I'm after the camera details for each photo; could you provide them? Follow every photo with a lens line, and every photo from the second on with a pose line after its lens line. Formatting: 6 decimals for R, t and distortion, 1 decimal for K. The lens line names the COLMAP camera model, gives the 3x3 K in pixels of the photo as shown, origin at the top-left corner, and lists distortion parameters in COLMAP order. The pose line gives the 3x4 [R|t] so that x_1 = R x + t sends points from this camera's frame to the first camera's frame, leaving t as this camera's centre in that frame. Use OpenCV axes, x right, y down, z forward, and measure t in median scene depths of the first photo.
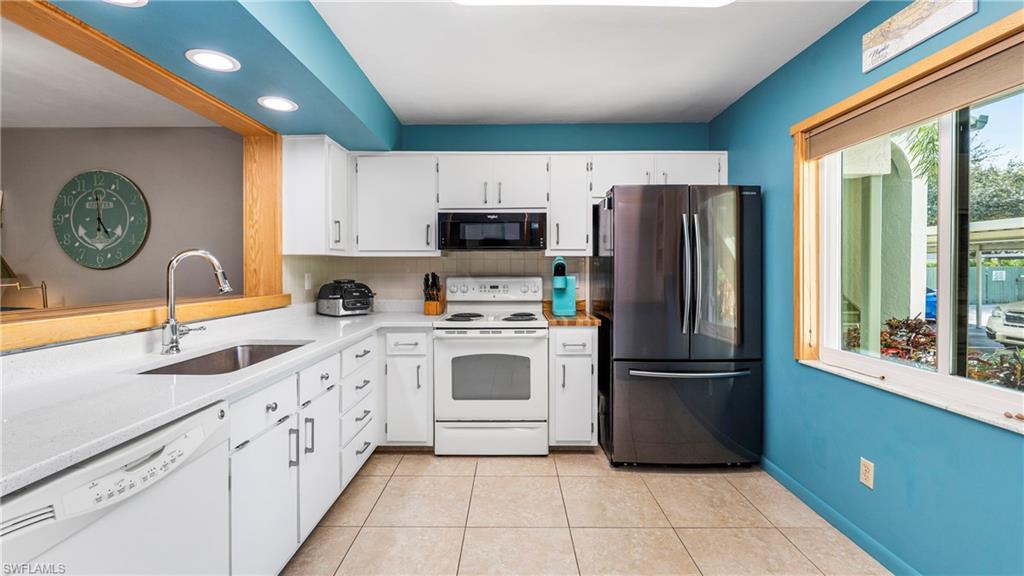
lens RADIAL K [[419.8, 0, 509.2], [0, 419.8, 271.8], [0, 0, 1]] dist [-0.008645, 0.000139]
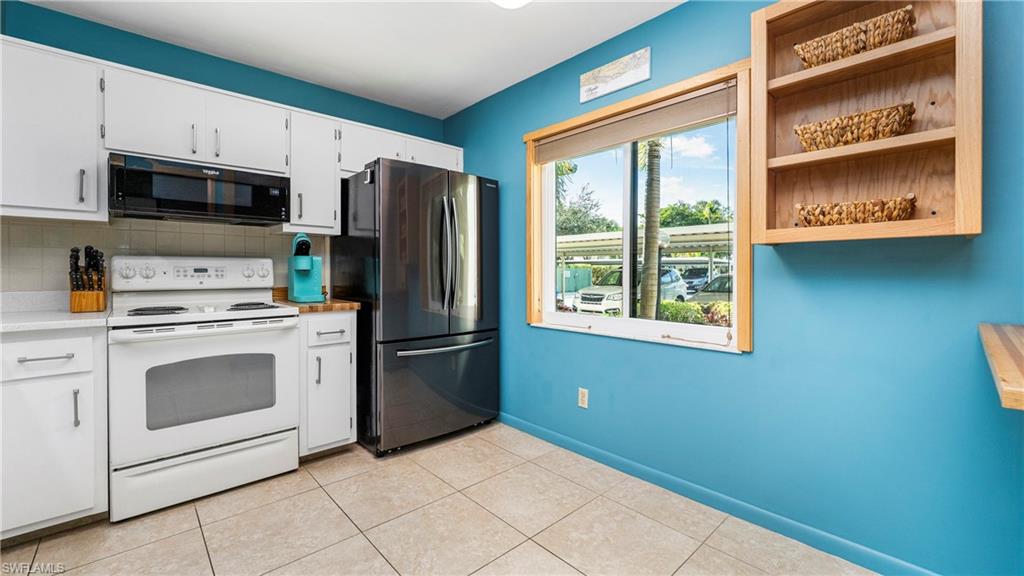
lens RADIAL K [[417.3, 0, 507.0], [0, 417.3, 273.4], [0, 0, 1]] dist [-0.001751, -0.000245]
pose [[0.736106, -0.000440, 0.676866, -0.162153], [0.001296, 0.999999, -0.000759, 0.051167], [-0.676865, 0.001436, 0.736106, 0.110395]]
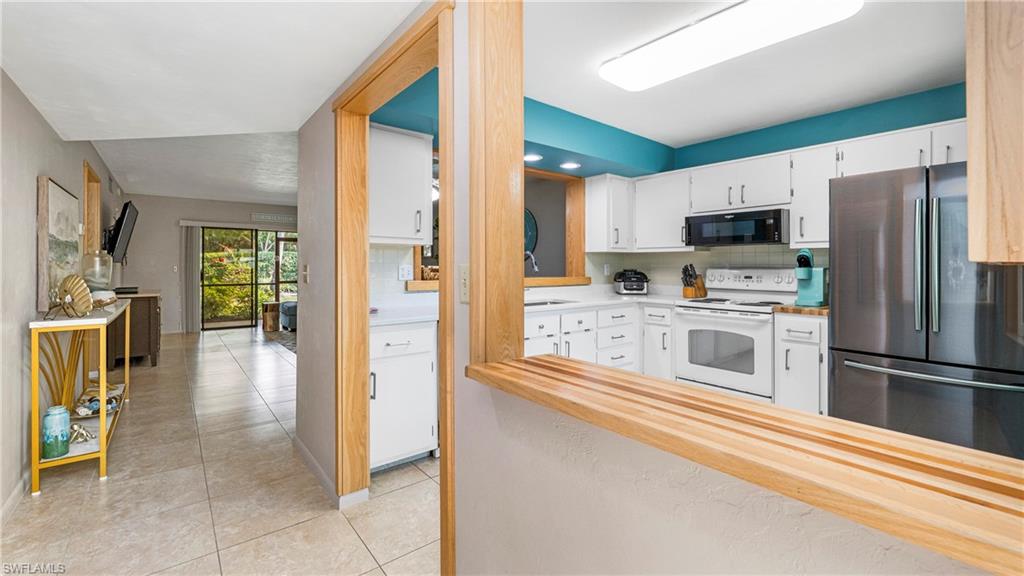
lens RADIAL K [[423.9, 0, 510.8], [0, 423.9, 258.4], [0, 0, 1]] dist [-0.002159, -0.000181]
pose [[0.636593, -0.009217, -0.771145, 0.514151], [-0.008815, 0.999776, -0.019227, 0.015673], [0.771150, 0.019037, 0.636369, -0.244437]]
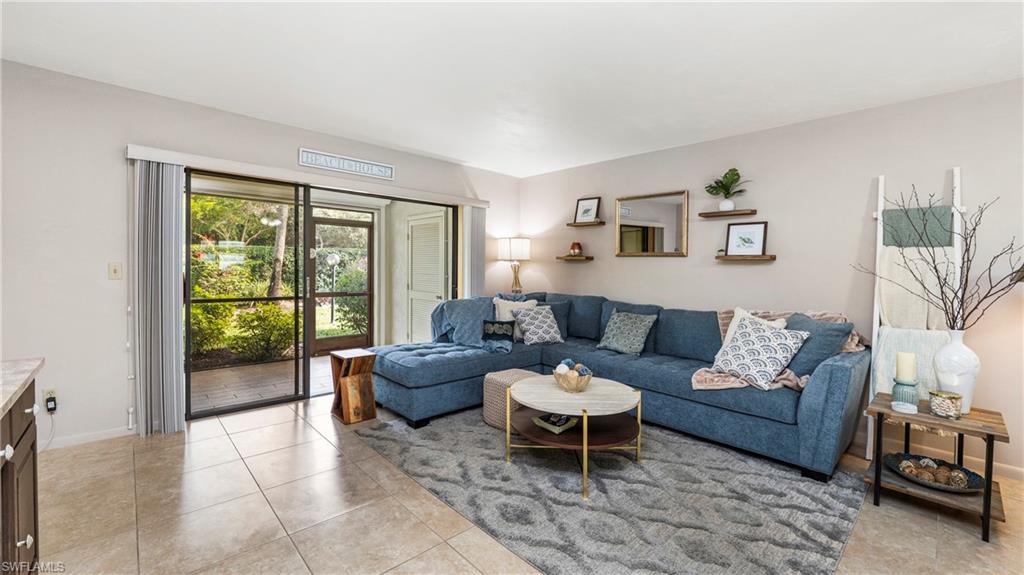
lens RADIAL K [[419.8, 0, 509.2], [0, 419.8, 271.3], [0, 0, 1]] dist [-0.008645, 0.000139]
pose [[0.685697, 0.019904, -0.727615, -1.493907], [-0.025629, 0.999666, 0.003194, 0.024337], [0.727436, 0.016458, 0.685978, -0.174773]]
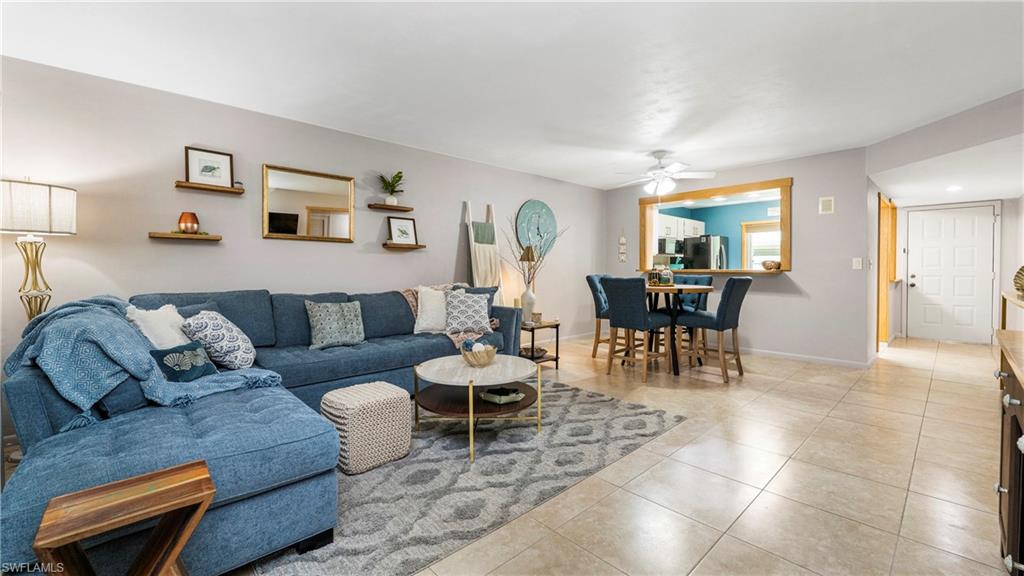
lens RADIAL K [[419.8, 0, 509.2], [0, 419.8, 271.8], [0, 0, 1]] dist [-0.008645, 0.000139]
pose [[0.725132, -0.002487, 0.688605, -2.706657], [0.006697, 0.999972, -0.003441, 0.072729], [-0.688577, 0.007107, 0.725129, -0.196280]]
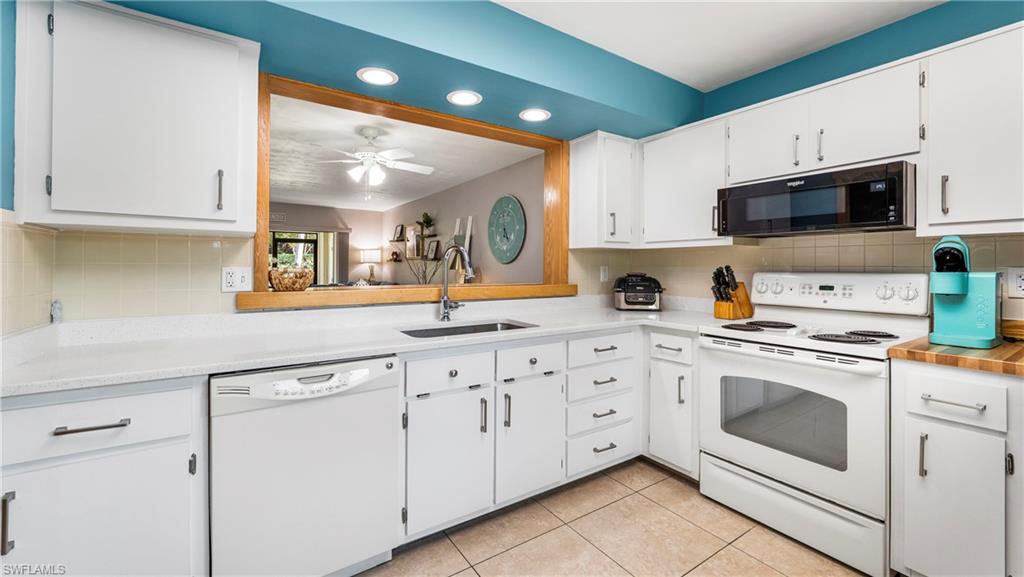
lens RADIAL K [[412.9, 0, 510.9], [0, 412.9, 266.3], [0, 0, 1]] dist [0.001643, 0.000275]
pose [[0.561484, 0.001360, -0.827486, 0.270428], [-0.009459, 0.999944, -0.004775, 0.011960], [0.827433, 0.010509, 0.561465, 0.253869]]
